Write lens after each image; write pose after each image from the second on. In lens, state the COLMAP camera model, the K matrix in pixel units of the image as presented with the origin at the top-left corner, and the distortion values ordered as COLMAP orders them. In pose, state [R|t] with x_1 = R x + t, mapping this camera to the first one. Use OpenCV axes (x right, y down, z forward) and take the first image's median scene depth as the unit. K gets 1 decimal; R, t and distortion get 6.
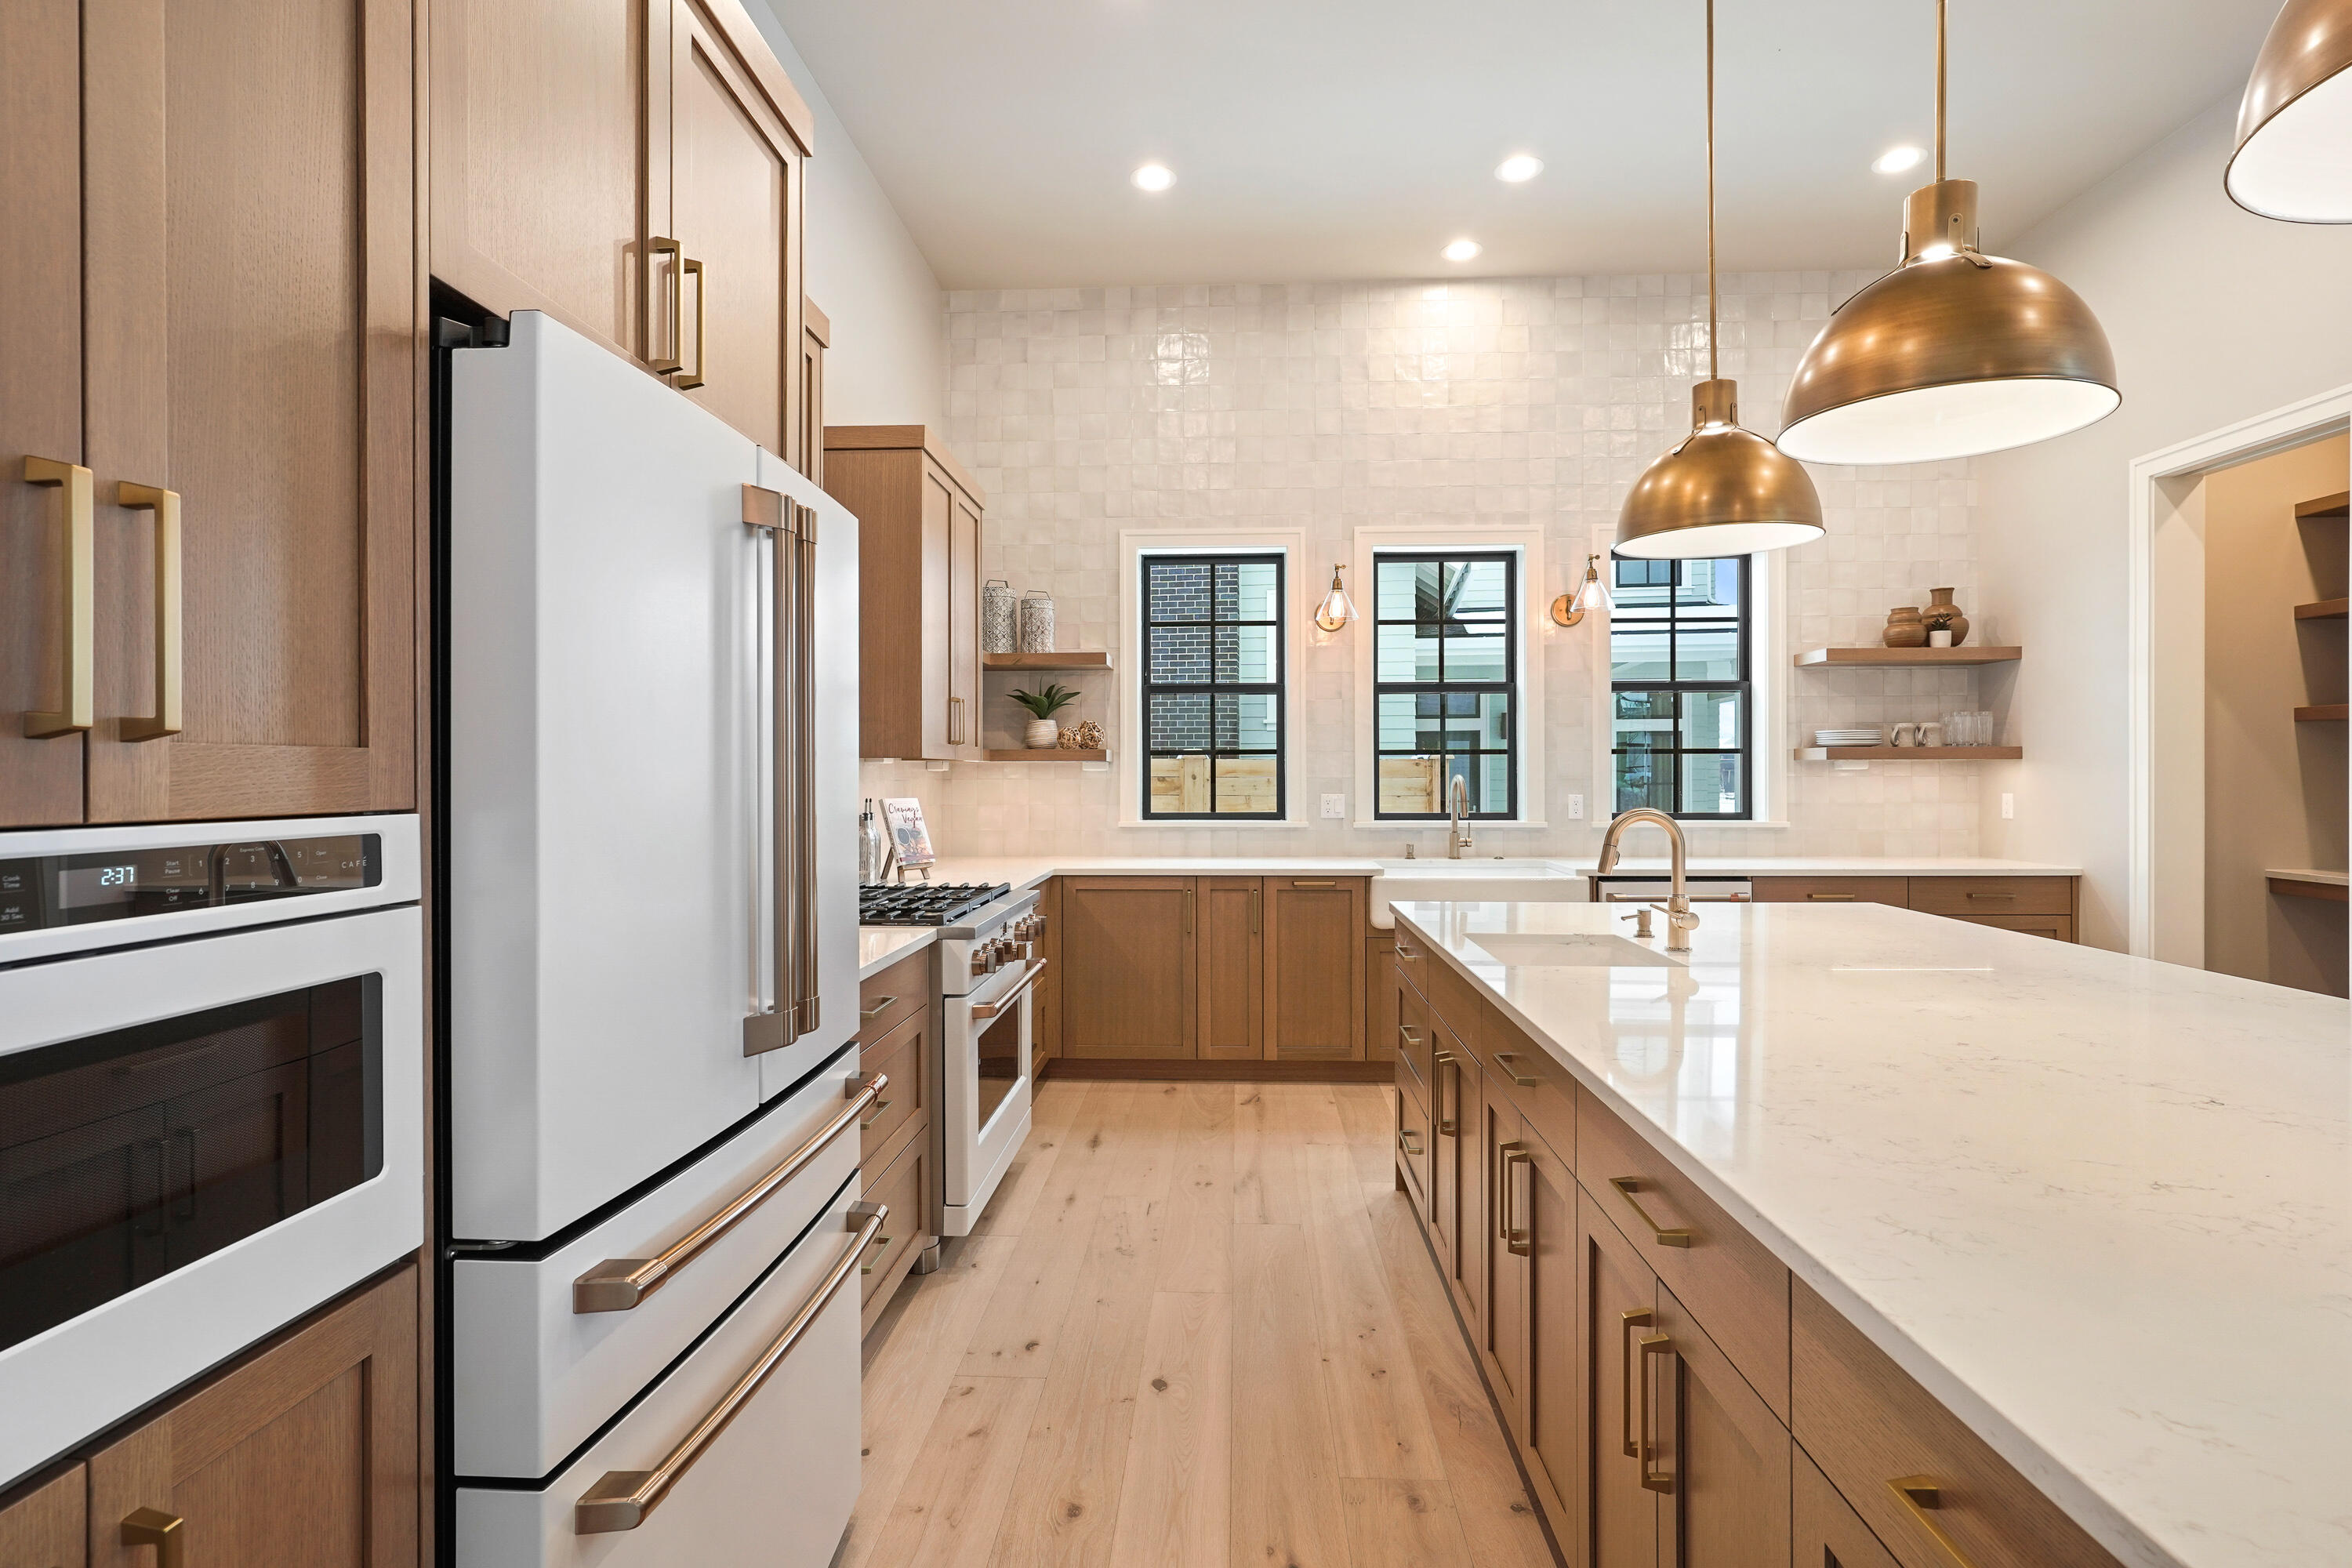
lens RADIAL K [[1133.4, 0, 1187.6], [0, 1133.4, 777.5], [0, 0, 1]] dist [-0.009500, 0.003685]
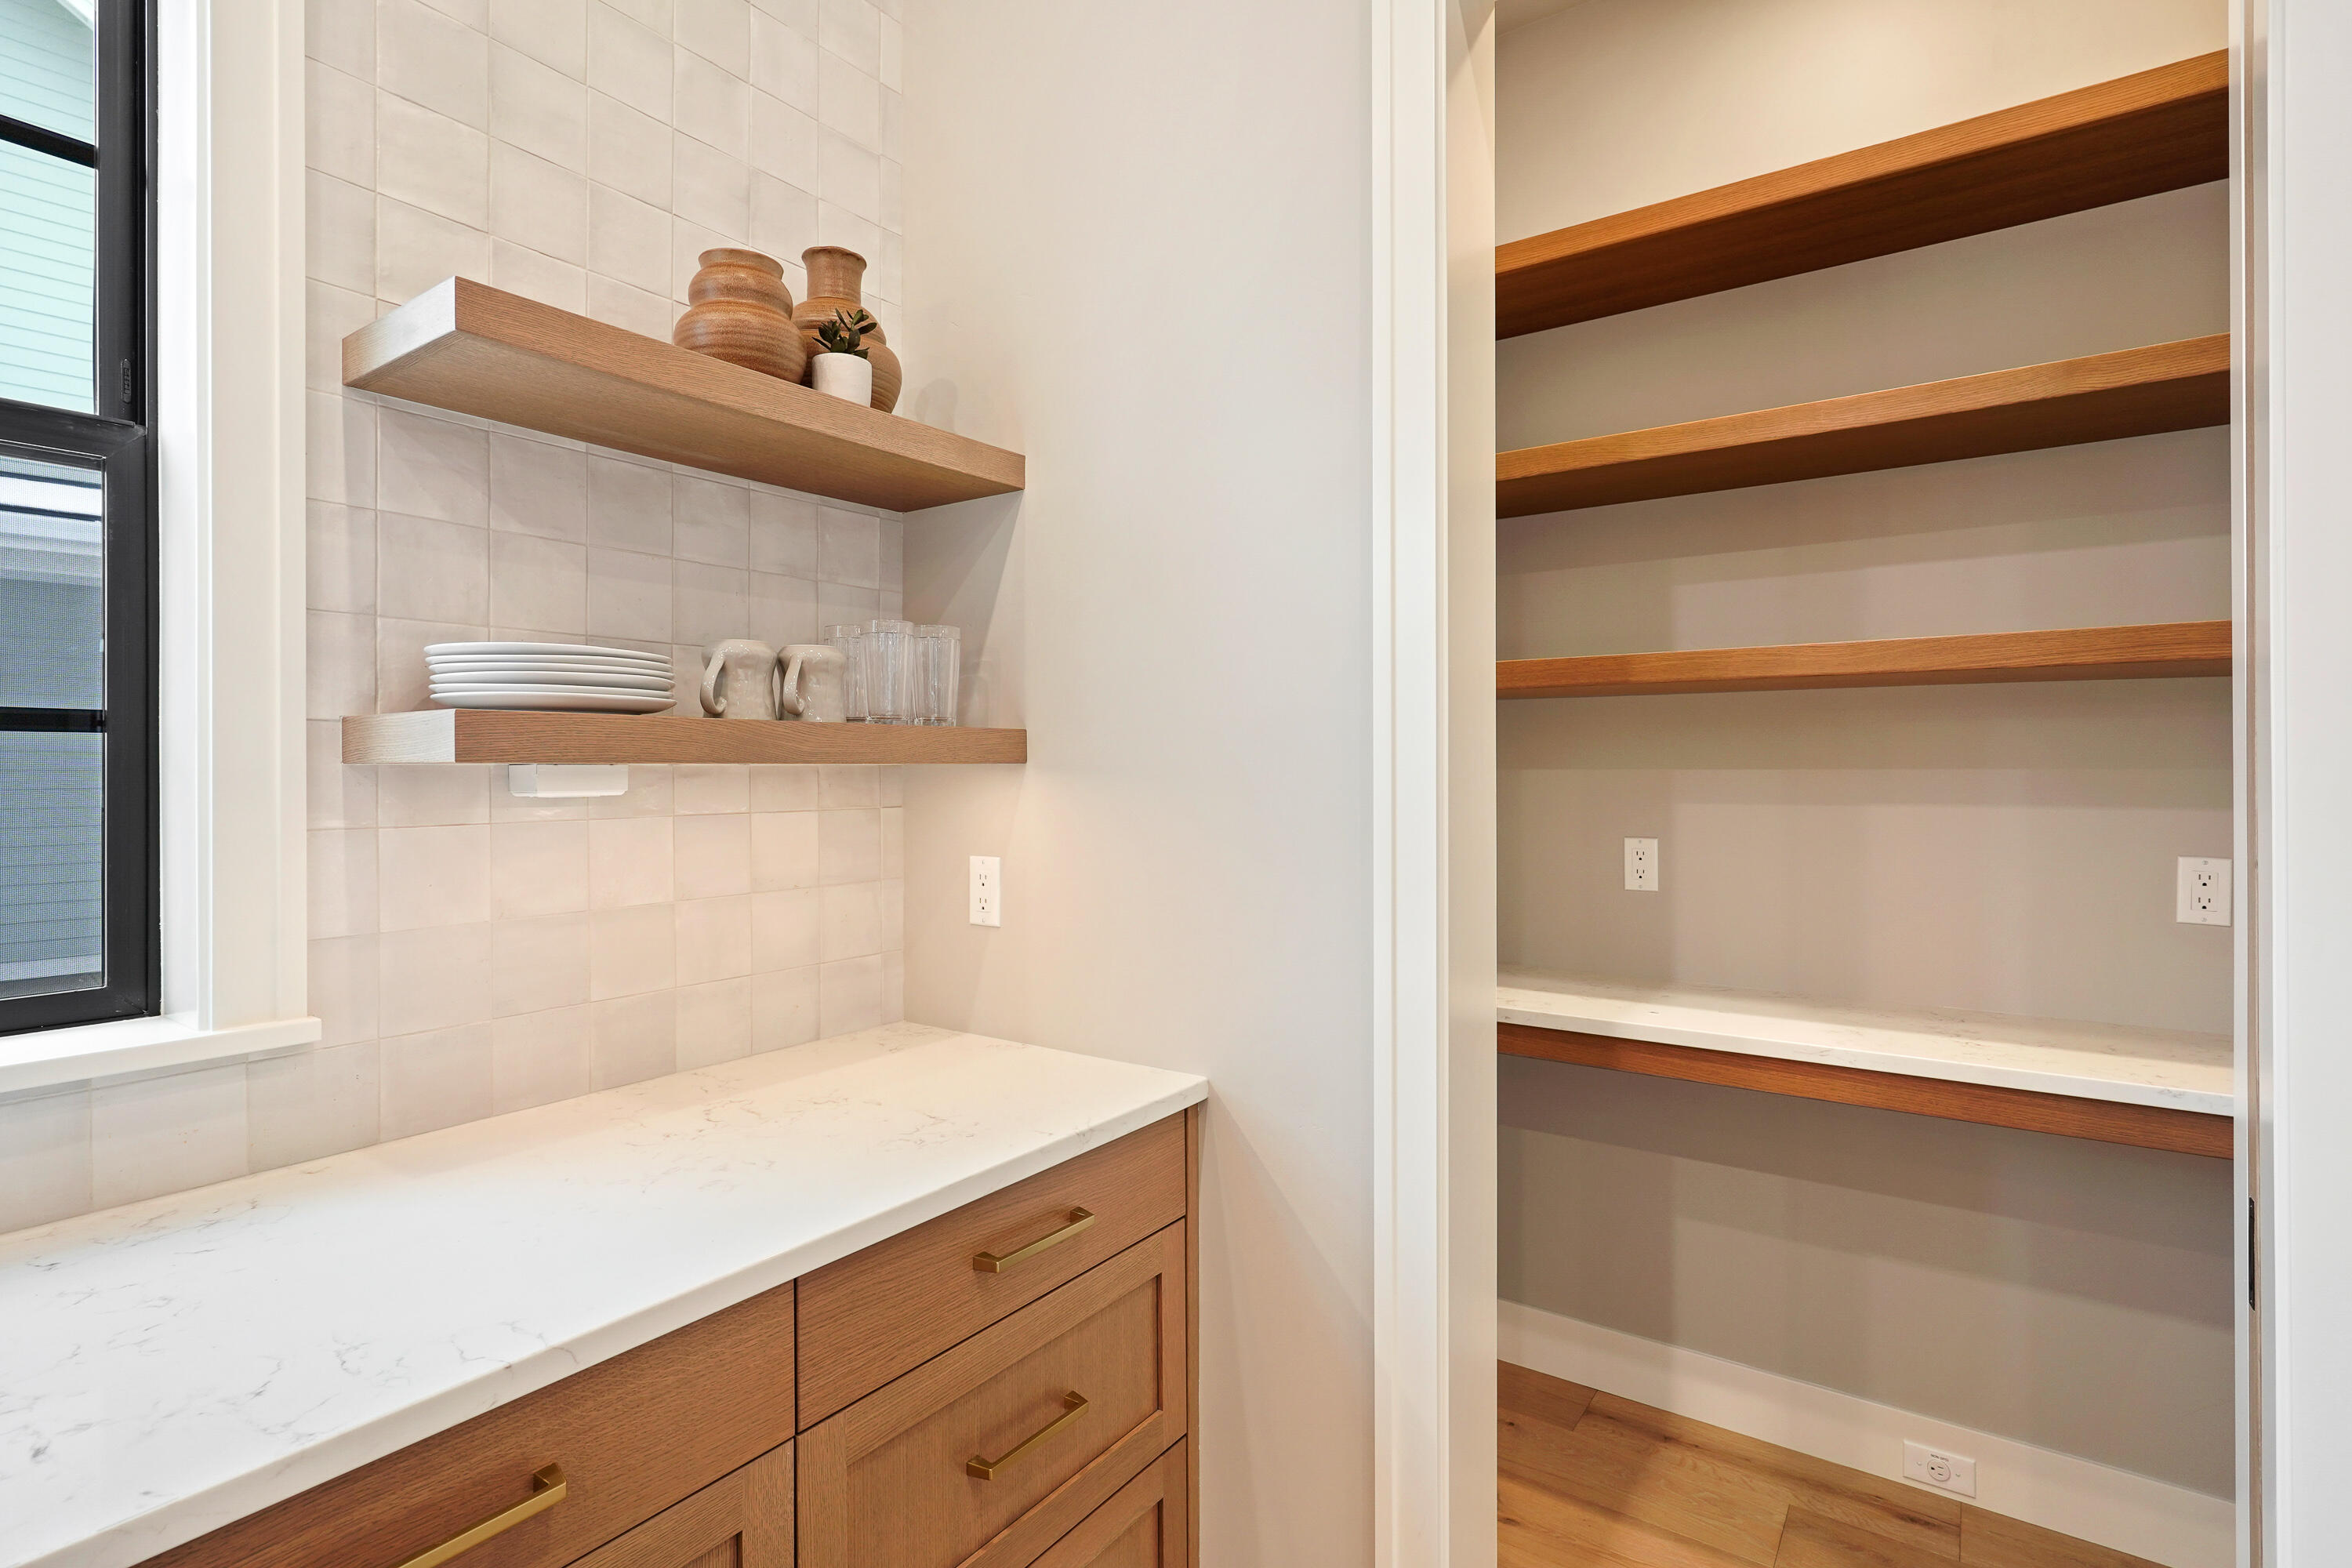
lens RADIAL K [[1133.4, 0, 1168.1], [0, 1133.4, 767.3], [0, 0, 1]] dist [-0.009500, 0.003685]
pose [[0.547148, 0.002107, 0.837033, 0.445768], [0.004333, 0.999976, -0.005350, -0.012707], [-0.837025, 0.006554, 0.547126, 0.741742]]
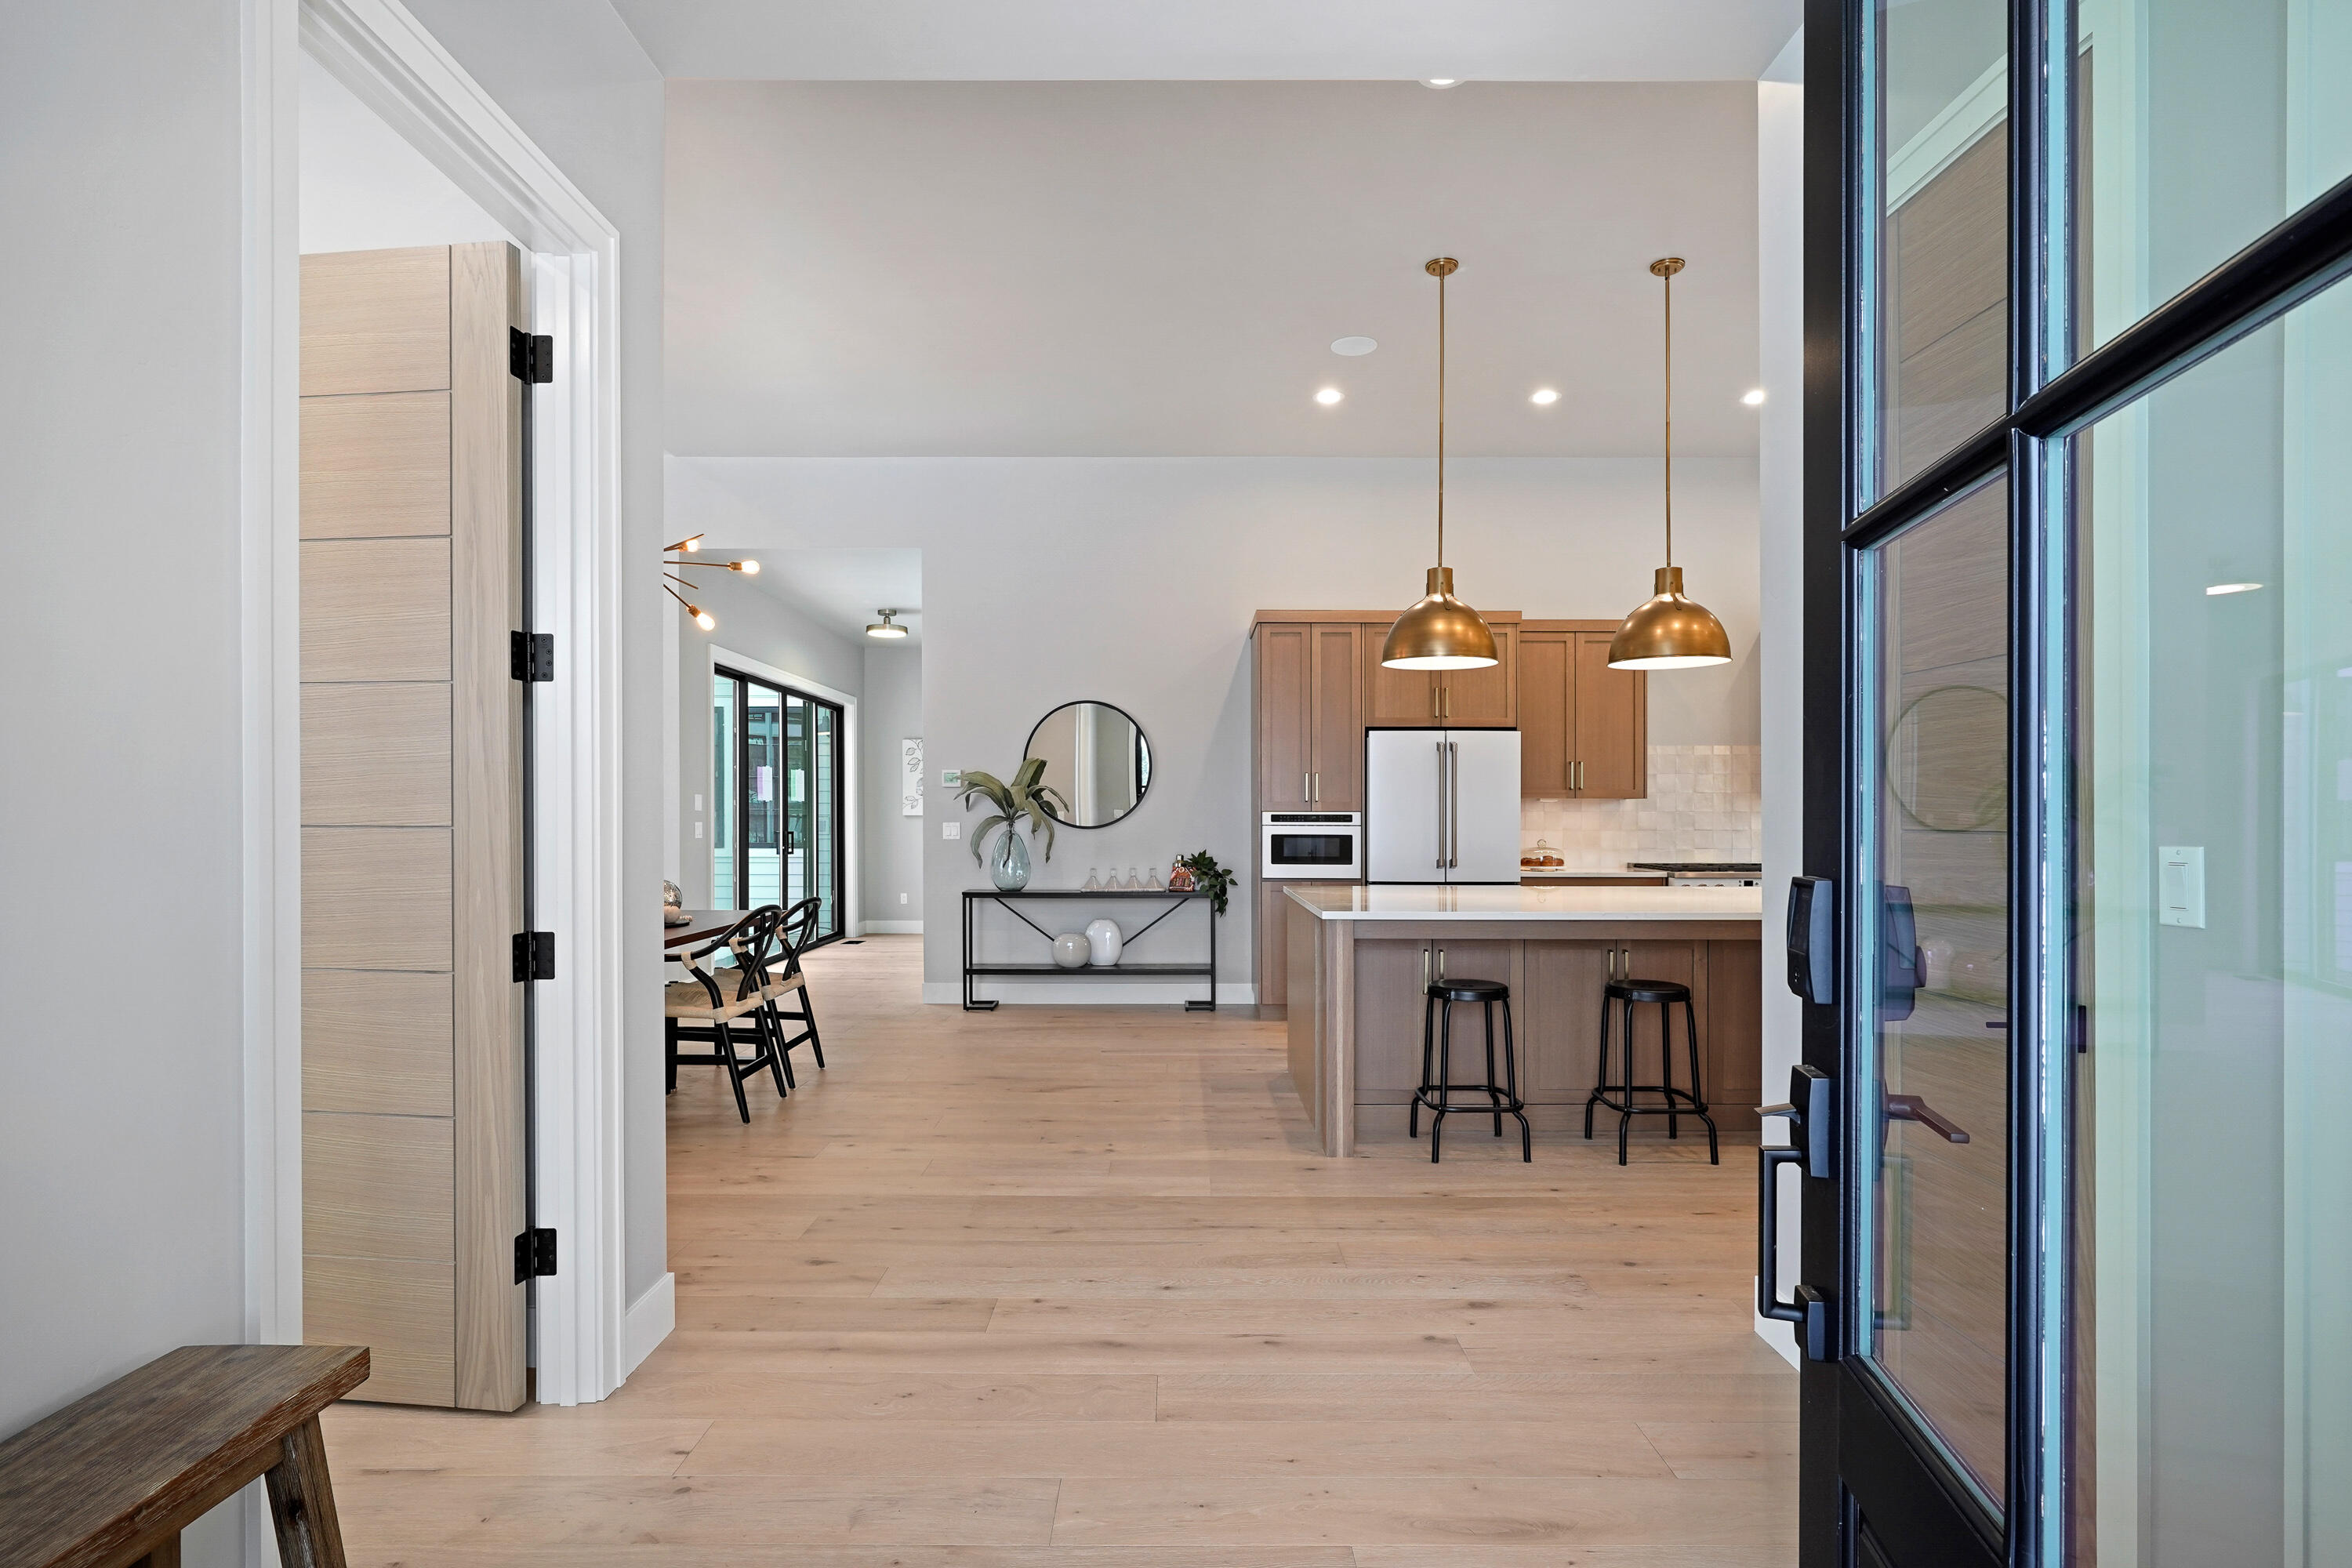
lens RADIAL K [[1133.4, 0, 1166.9], [0, 1133.4, 806.1], [0, 0, 1]] dist [-0.009500, 0.003685]
pose [[0.038300, -0.007691, -0.999237, 1.210357], [-0.005715, 0.999952, -0.007915, 0.012094], [0.999250, 0.006014, 0.038254, -0.072645]]
